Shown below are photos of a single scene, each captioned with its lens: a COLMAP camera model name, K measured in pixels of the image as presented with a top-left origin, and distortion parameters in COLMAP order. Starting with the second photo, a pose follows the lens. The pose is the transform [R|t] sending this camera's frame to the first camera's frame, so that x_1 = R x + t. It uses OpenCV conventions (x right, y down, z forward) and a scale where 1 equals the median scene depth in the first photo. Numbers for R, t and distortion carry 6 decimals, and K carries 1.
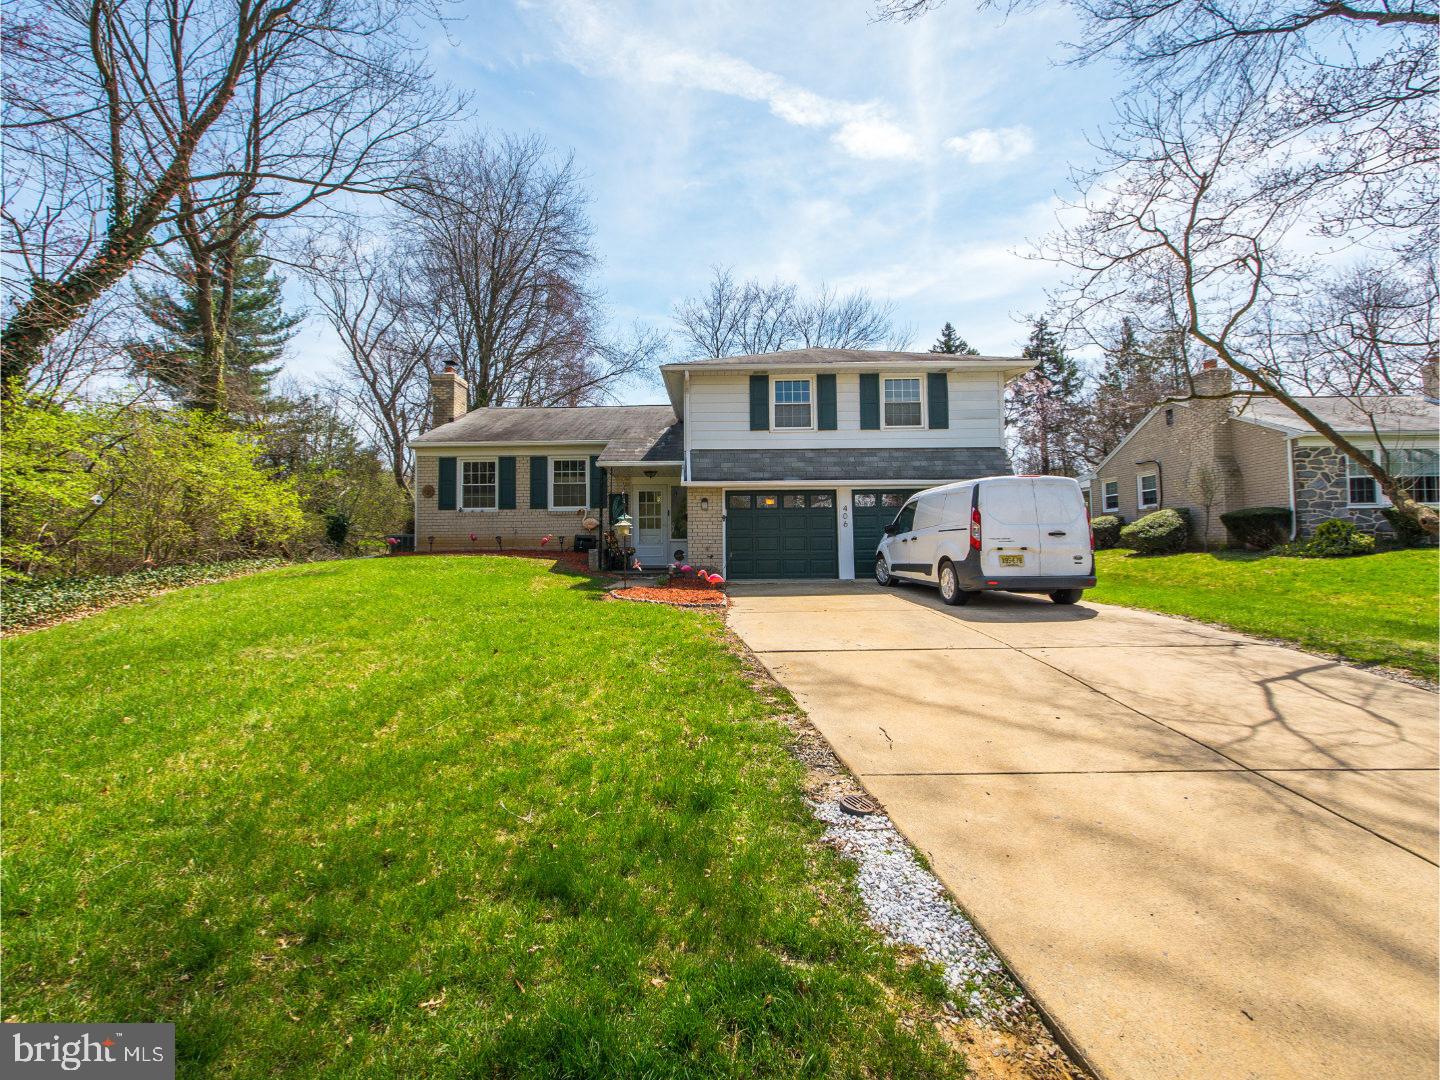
lens RADIAL K [[622.2, 0, 719.6], [0, 622.2, 526.1], [0, 0, 1]] dist [0.002313, 0.000059]
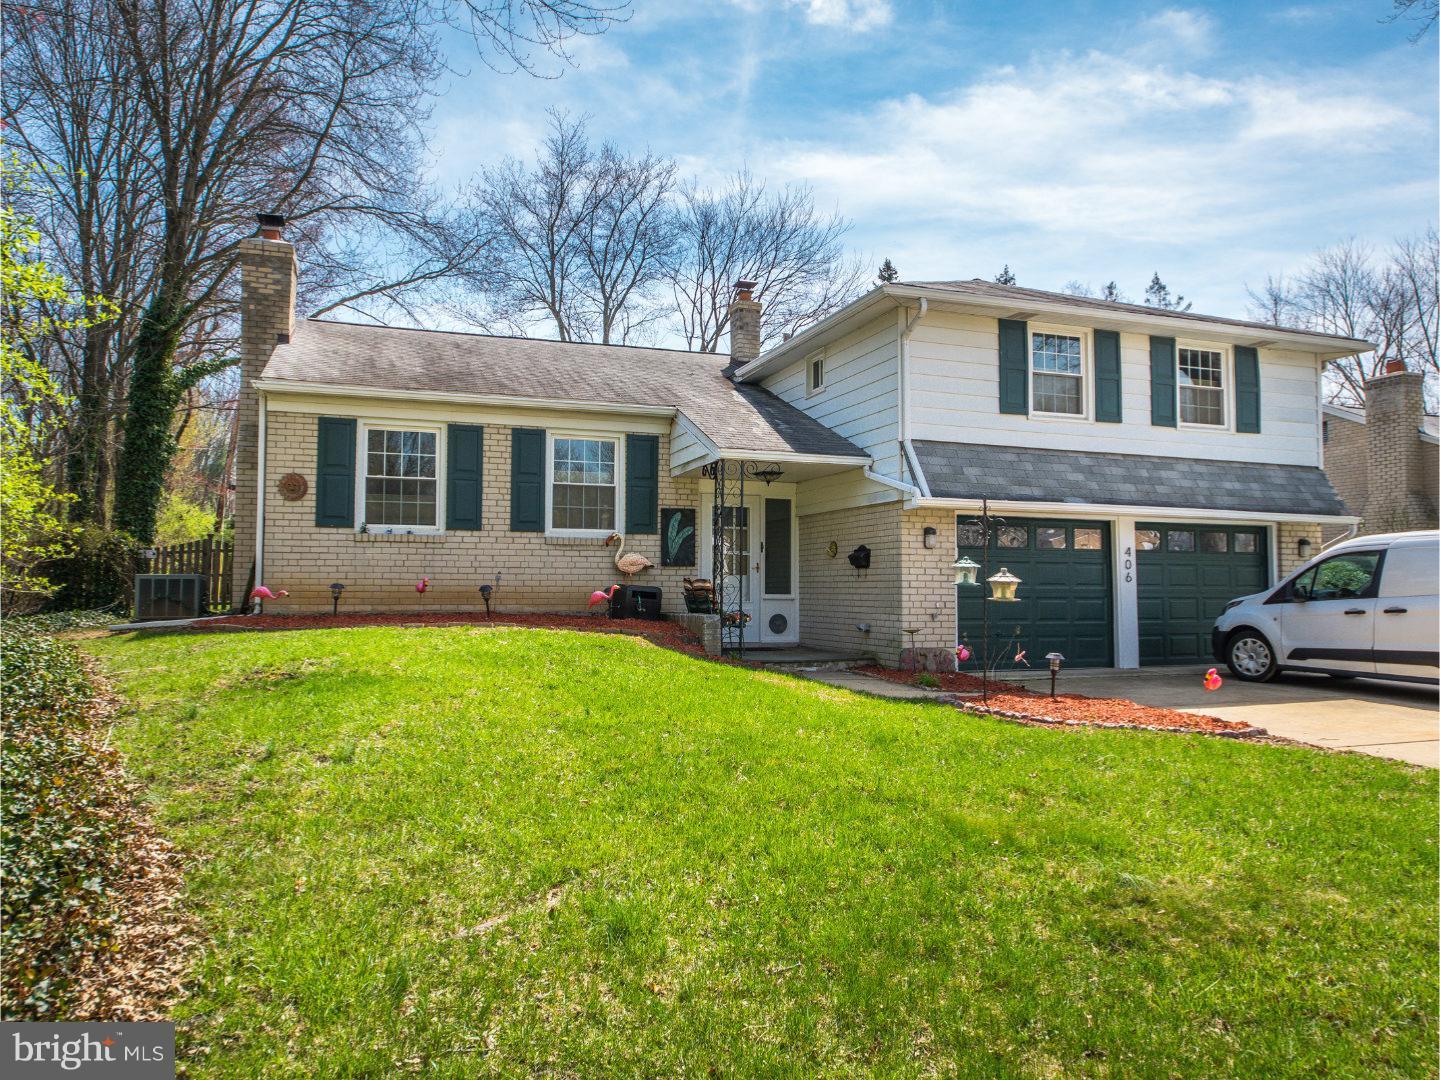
lens RADIAL K [[1005.0, 0, 718.3], [0, 1005.0, 549.5], [0, 0, 1]] dist [0.001248, -0.000865]
pose [[0.939587, 0.028270, 0.341140, -0.511542], [-0.025874, 0.999598, -0.011574, -0.009139], [-0.341330, 0.002048, 0.939941, 0.208012]]
